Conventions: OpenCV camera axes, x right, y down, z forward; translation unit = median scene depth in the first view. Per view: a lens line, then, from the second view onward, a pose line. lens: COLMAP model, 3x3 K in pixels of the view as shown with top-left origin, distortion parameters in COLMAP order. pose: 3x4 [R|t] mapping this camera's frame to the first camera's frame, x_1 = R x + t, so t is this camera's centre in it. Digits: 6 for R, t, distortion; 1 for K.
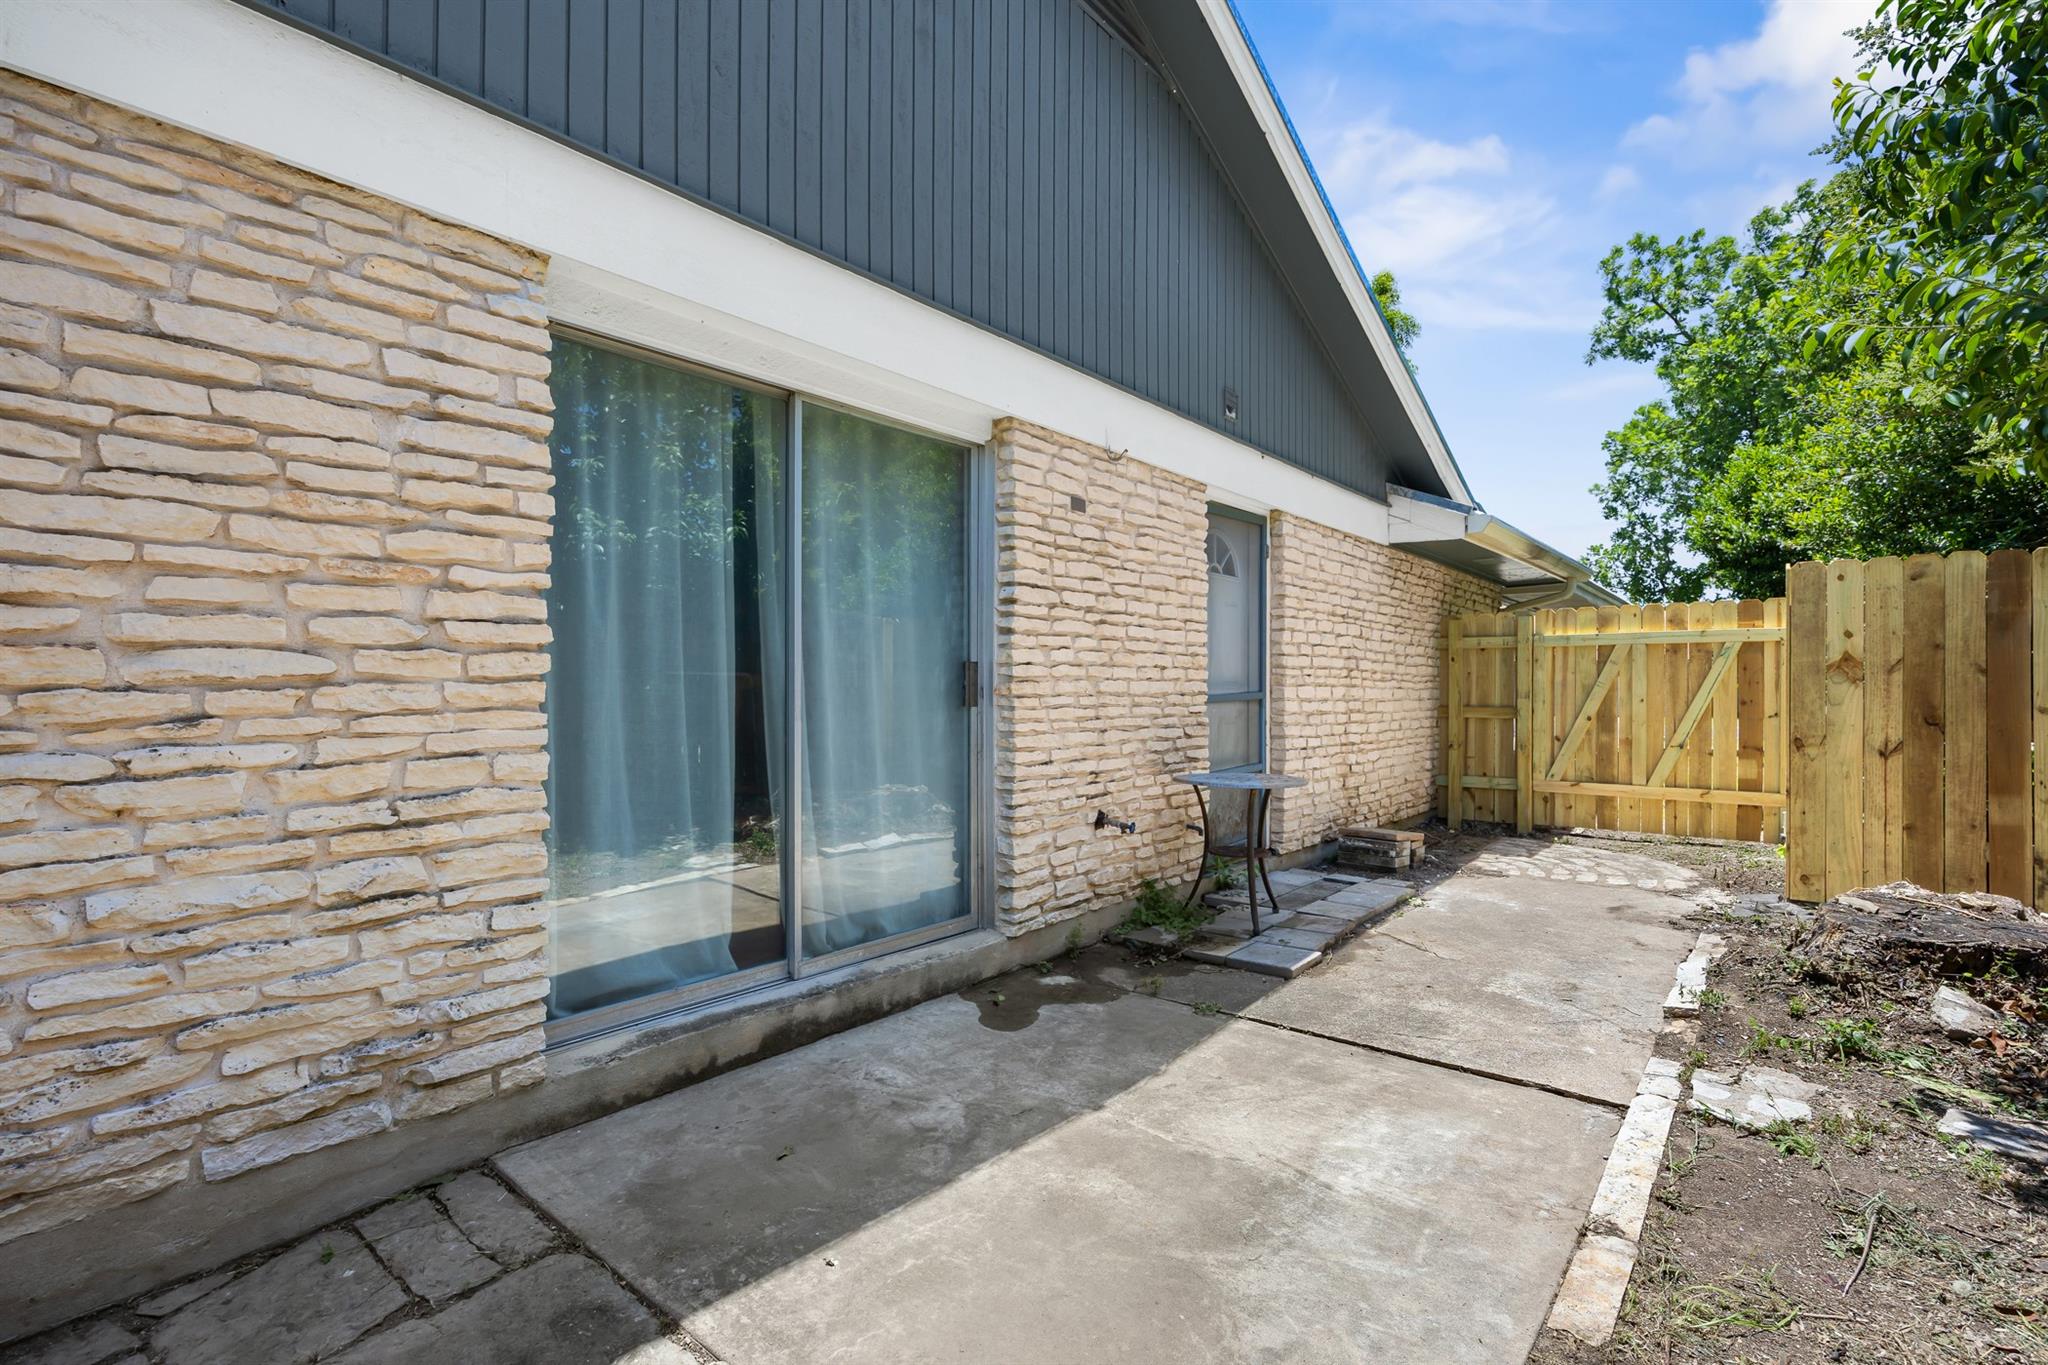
lens RADIAL K [[950.2, 0, 1024.0], [0, 950.2, 682.5], [0, 0, 1]] dist [0.000120, 0.000022]
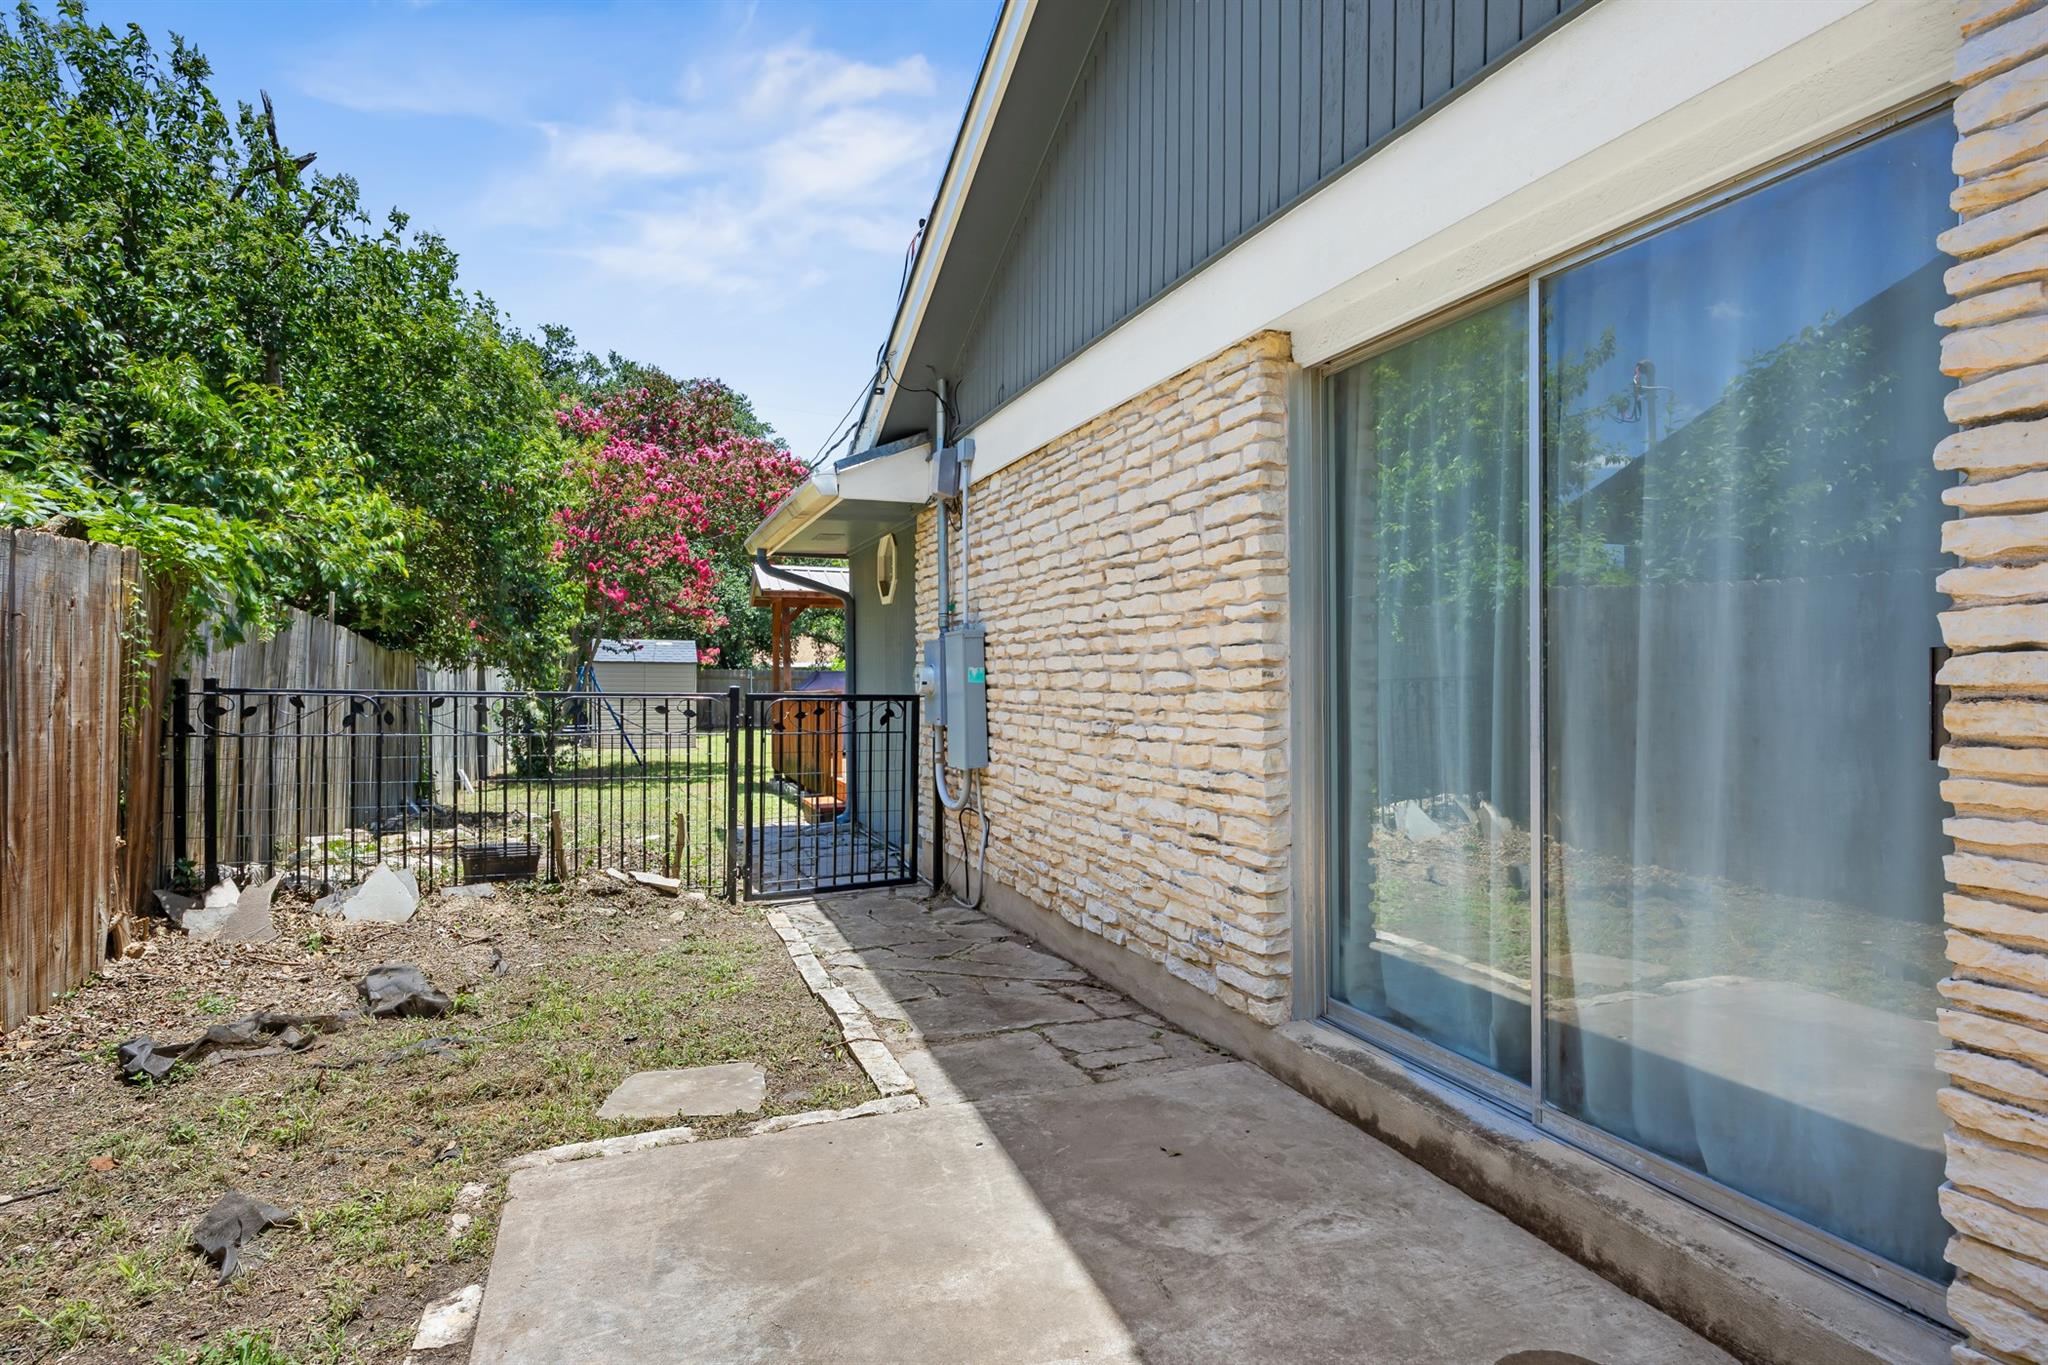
lens RADIAL K [[1097.2, 0, 1024.0], [0, 1097.2, 682.5], [0, 0, 1]] dist [0.001497, -0.000038]
pose [[-0.502320, 0.005171, -0.864666, 0.896012], [0.009540, 0.999954, 0.000438, -0.016482], [0.864629, -0.008029, -0.502346, 1.534305]]
